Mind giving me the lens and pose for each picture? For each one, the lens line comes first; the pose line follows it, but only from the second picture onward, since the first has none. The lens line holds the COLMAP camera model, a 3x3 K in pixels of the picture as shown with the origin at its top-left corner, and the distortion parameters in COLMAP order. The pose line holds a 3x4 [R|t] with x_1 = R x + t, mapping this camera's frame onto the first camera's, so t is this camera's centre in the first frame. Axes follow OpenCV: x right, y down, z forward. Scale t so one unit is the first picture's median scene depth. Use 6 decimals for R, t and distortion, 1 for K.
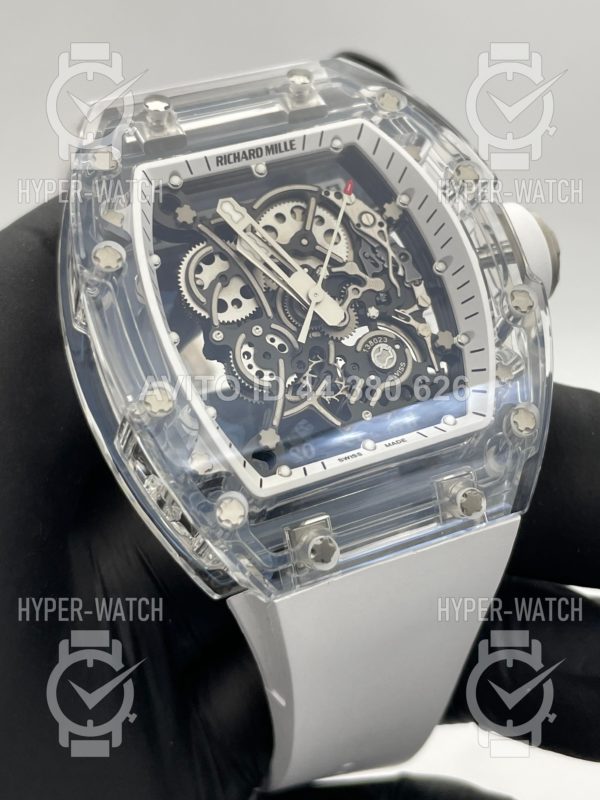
lens RADIAL K [[1284.2, 0, 304.5], [0, 1284.2, 408.1], [0, 0, 1]] dist [0.172951, 0.000000]
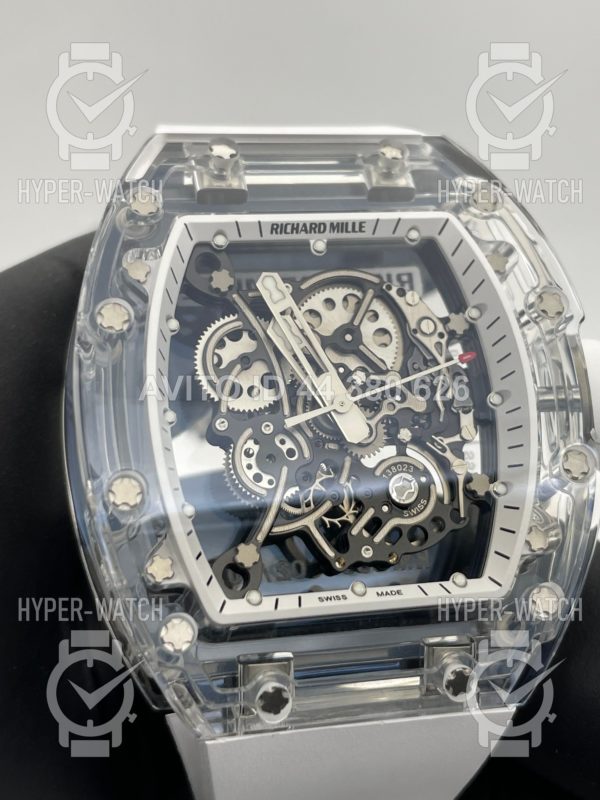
lens RADIAL K [[1284.2, 0, 304.9], [0, 1284.2, 405.7], [0, 0, 1]] dist [0.172951, 0.000000]
pose [[0.967648, 0.231681, -0.099905, 0.070384], [-0.229566, 0.972756, 0.032337, -0.106391], [0.104675, -0.008356, 0.994471, 0.124909]]
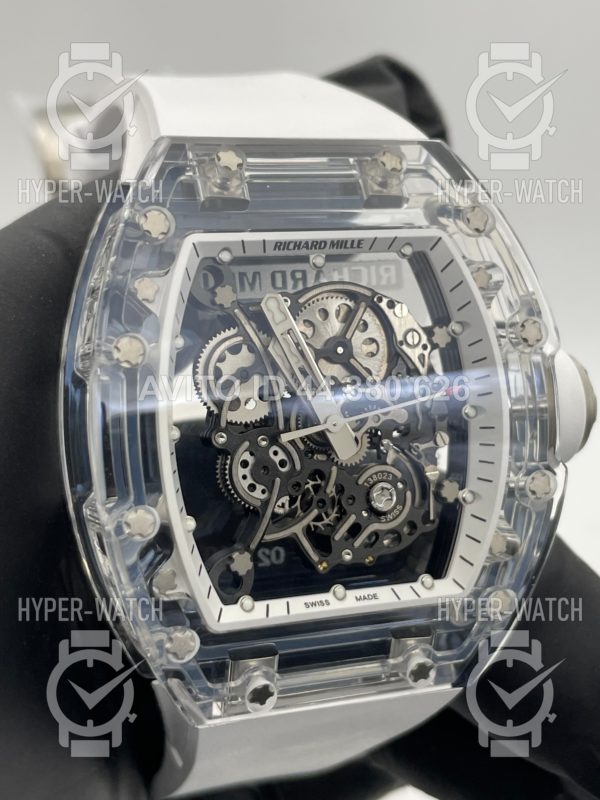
lens RADIAL K [[1284.2, 0, 313.2], [0, 1284.2, 396.8], [0, 0, 1]] dist [0.172951, 0.000000]
pose [[0.953726, 0.288254, 0.085536, -0.088699], [-0.300310, 0.927264, 0.223595, -0.301629], [-0.014863, -0.238936, 0.970922, 0.097686]]
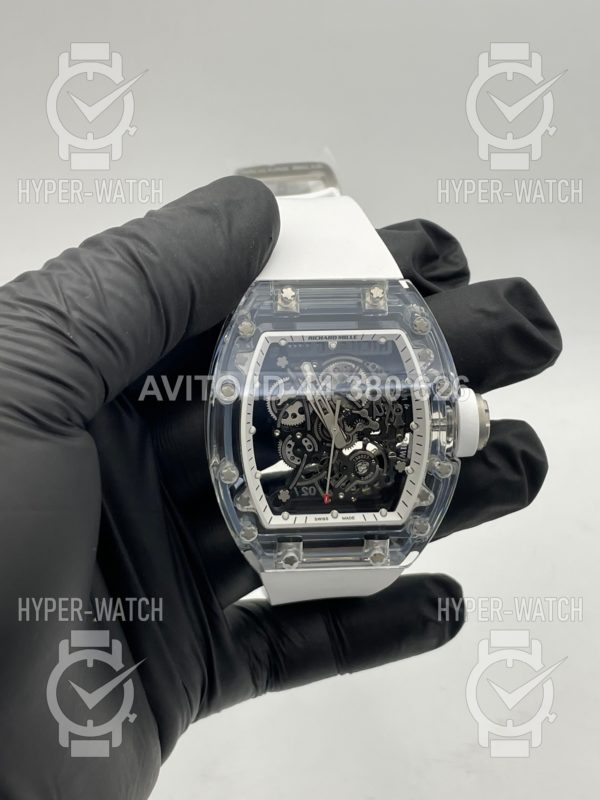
lens RADIAL K [[1284.2, 0, 300.3], [0, 1284.2, 393.1], [0, 0, 1]] dist [0.172951, 0.000000]
pose [[0.929607, 0.351059, -0.112201, 0.145796], [-0.283744, 0.876004, 0.390007, -0.807310], [0.235204, -0.330717, 0.913950, -0.639865]]
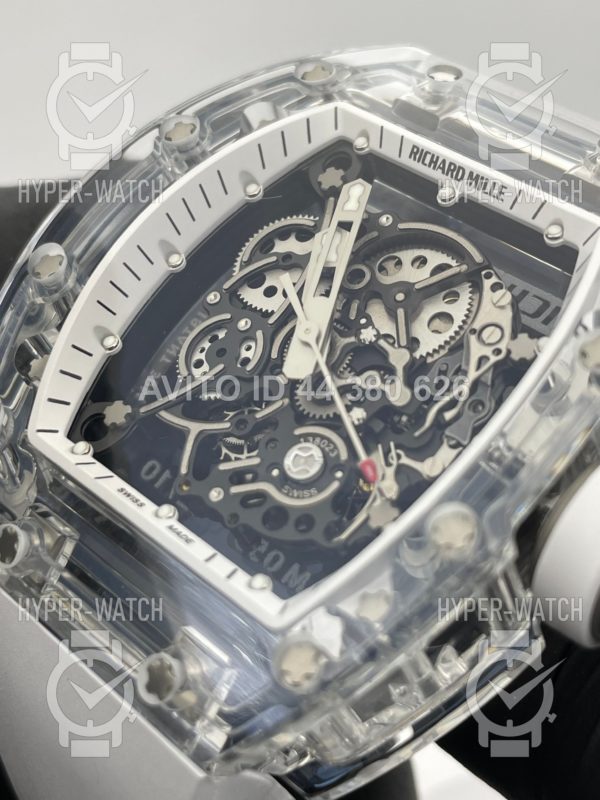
lens RADIAL K [[1284.2, 0, 299.6], [0, 1284.2, 404.7], [0, 0, 1]] dist [0.172951, 0.000000]
pose [[0.353355, 0.547944, -0.758220, 0.546479], [-0.680420, 0.706769, 0.193664, -0.187552], [0.642004, 0.447476, 0.622572, 0.563264]]
